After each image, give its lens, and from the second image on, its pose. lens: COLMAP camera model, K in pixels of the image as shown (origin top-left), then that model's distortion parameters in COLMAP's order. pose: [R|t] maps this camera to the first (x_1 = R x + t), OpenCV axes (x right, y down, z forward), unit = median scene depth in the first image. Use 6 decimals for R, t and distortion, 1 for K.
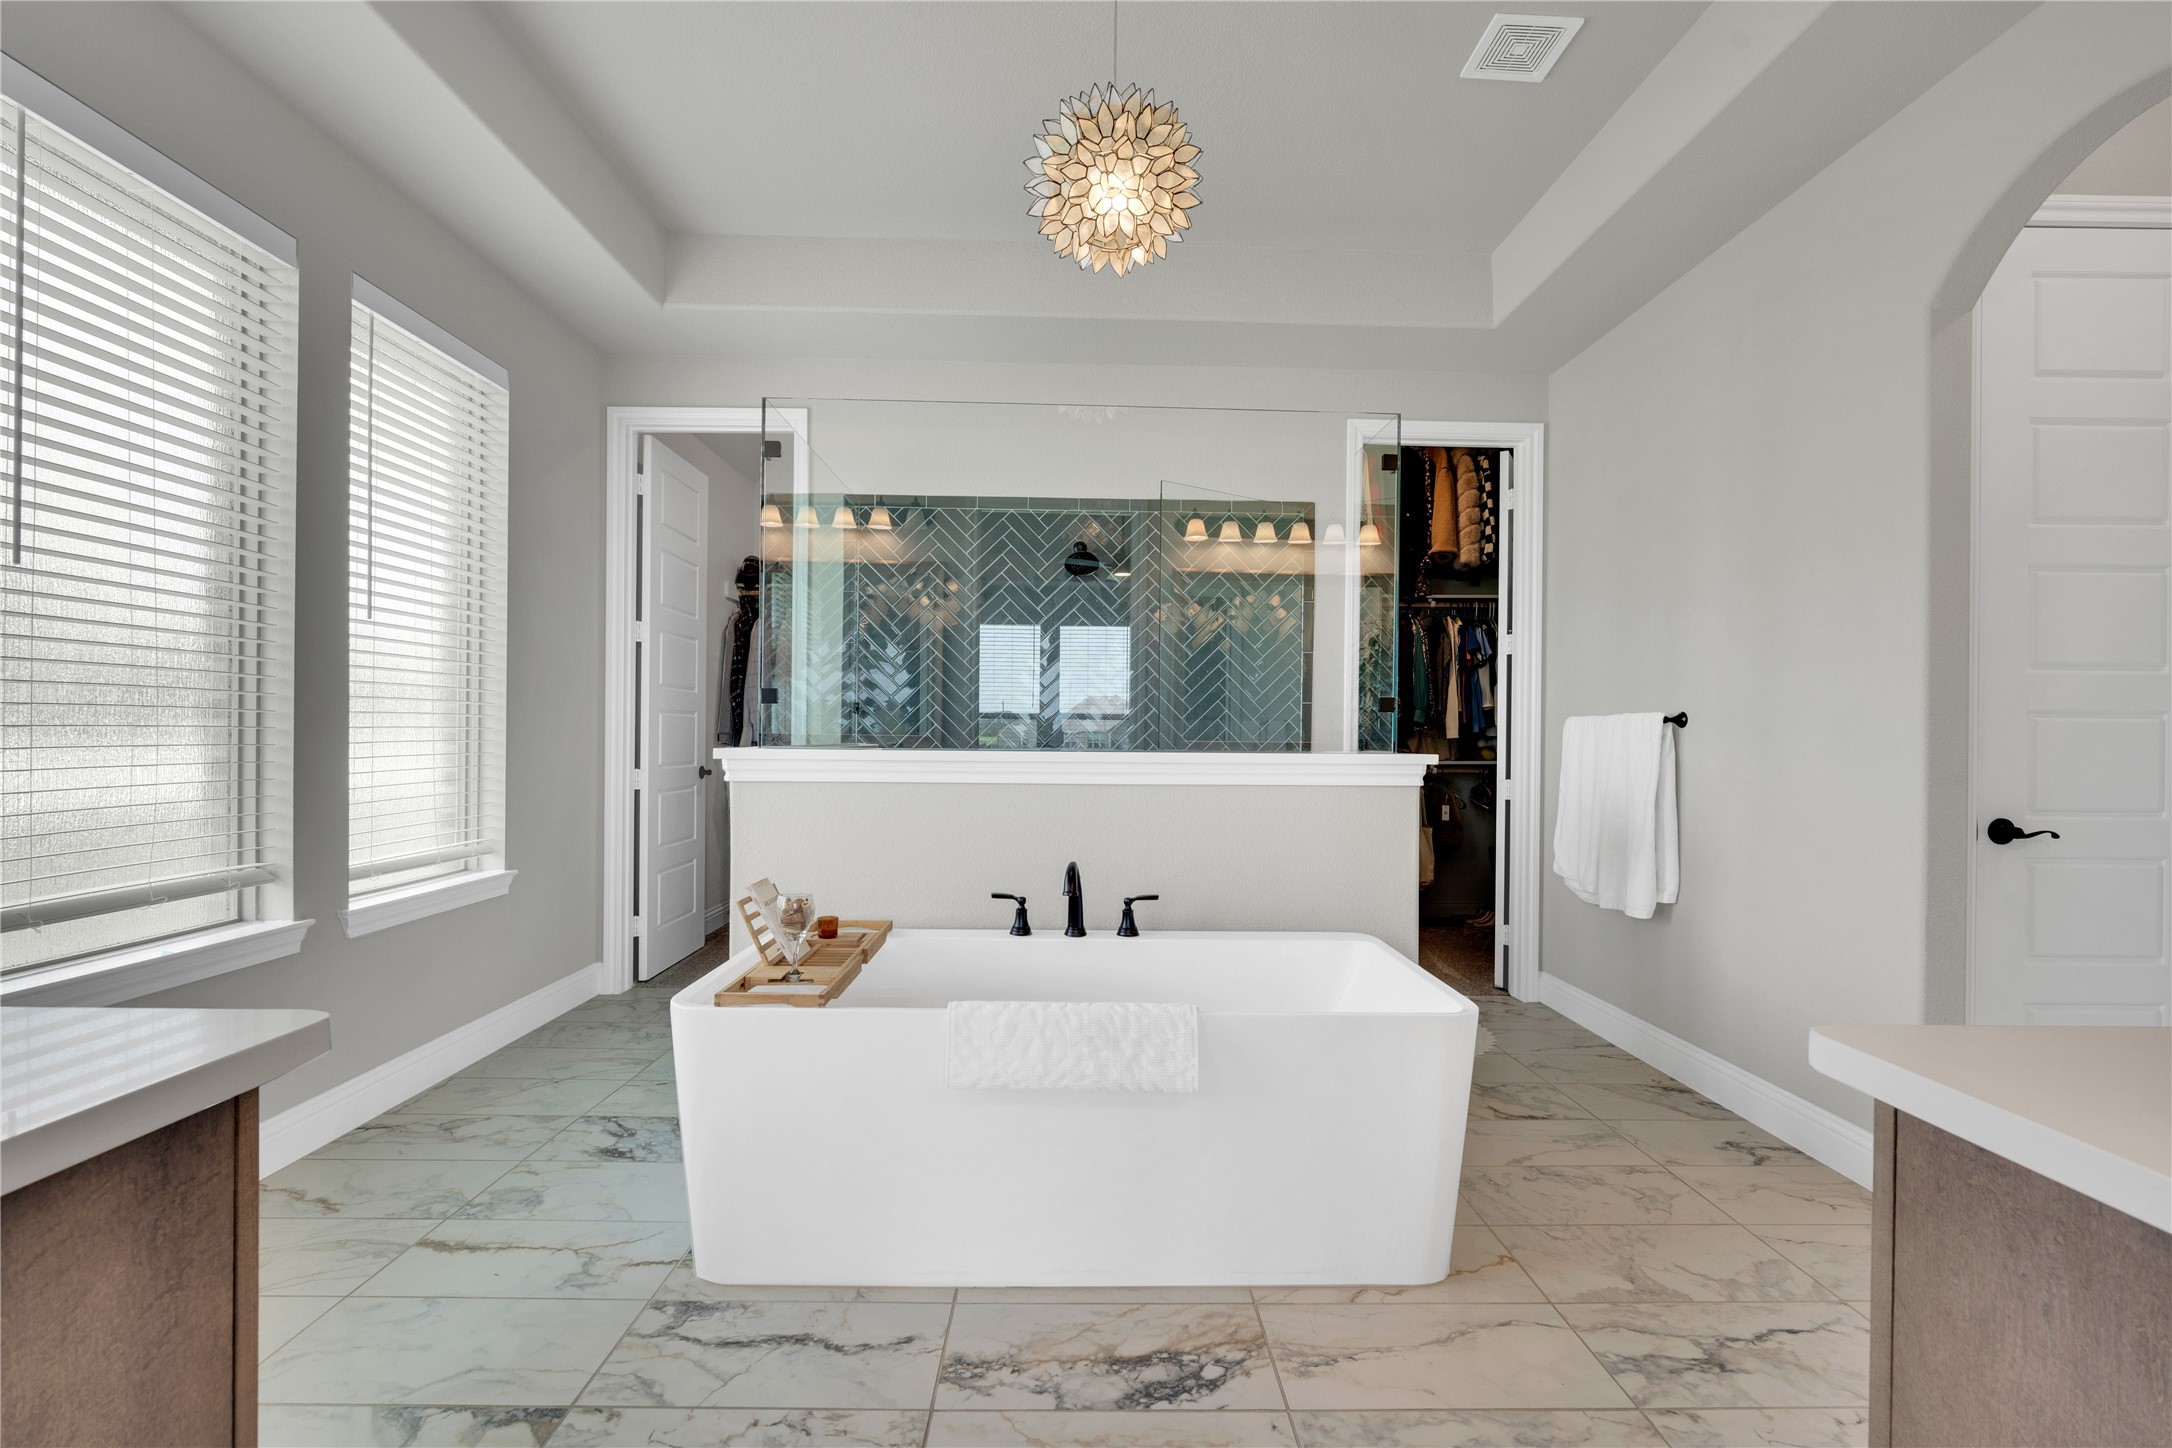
lens RADIAL K [[954.6, 0, 1096.0], [0, 954.6, 730.6], [0, 0, 1]] dist [-0.002585, 0.000085]
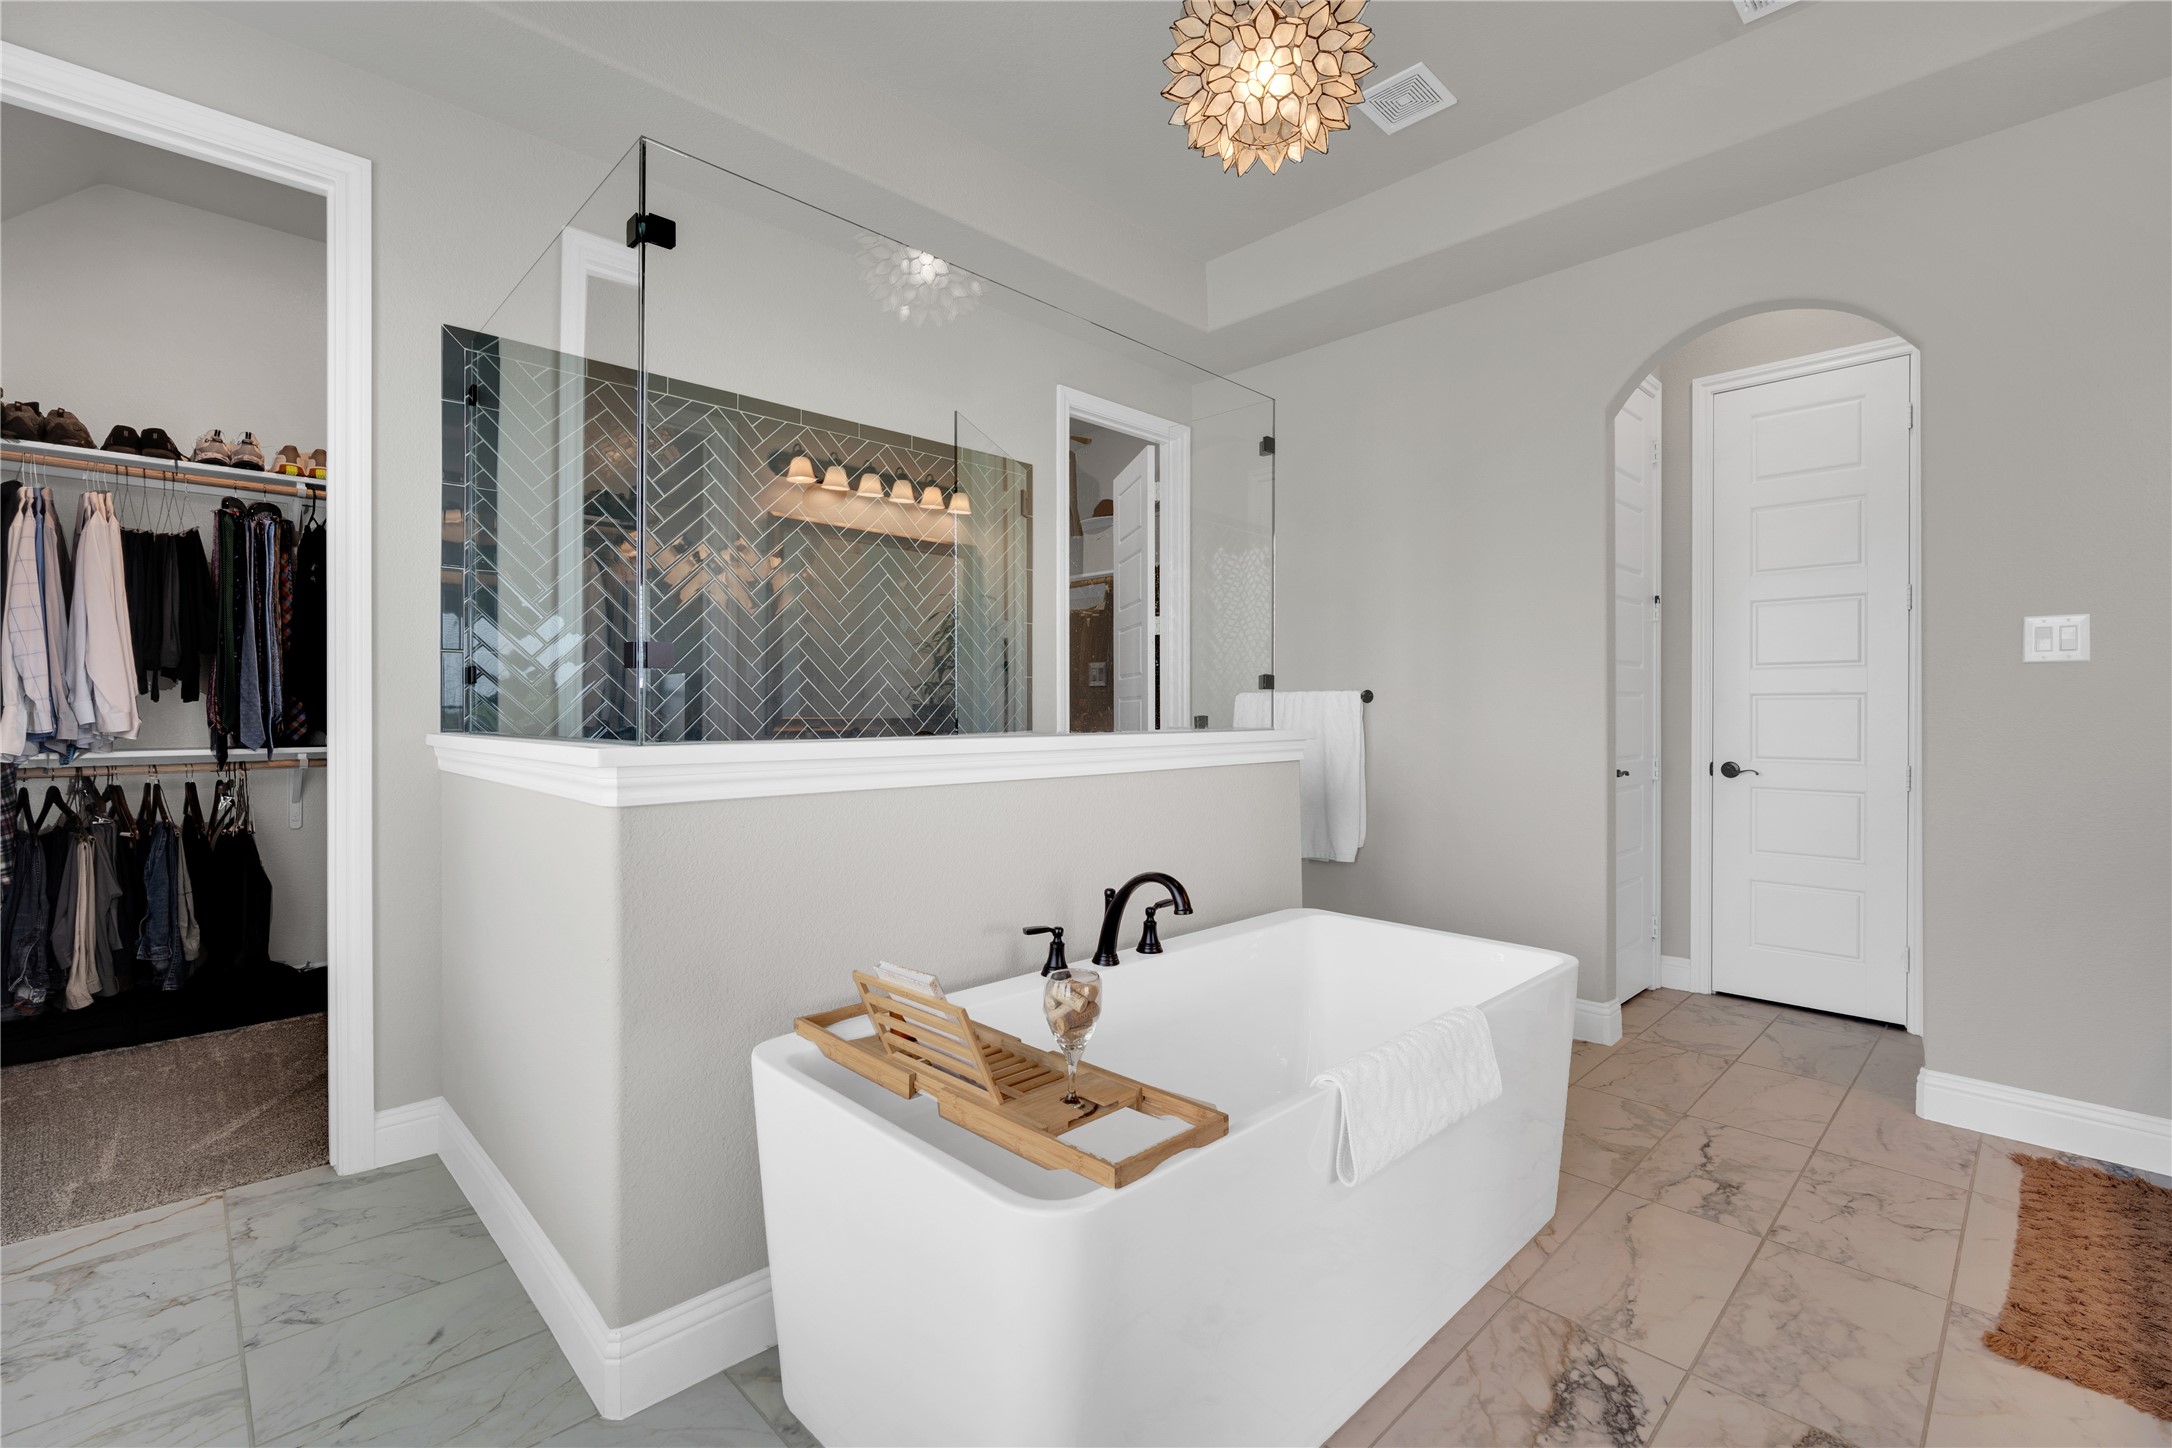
lens RADIAL K [[954.6, 0, 1091.4], [0, 954.6, 718.4], [0, 0, 1]] dist [-0.002585, 0.000085]
pose [[0.731018, -0.015779, 0.682176, -0.578032], [0.007582, 0.999859, 0.015002, -0.004328], [-0.682316, -0.005794, 0.731034, 0.422295]]
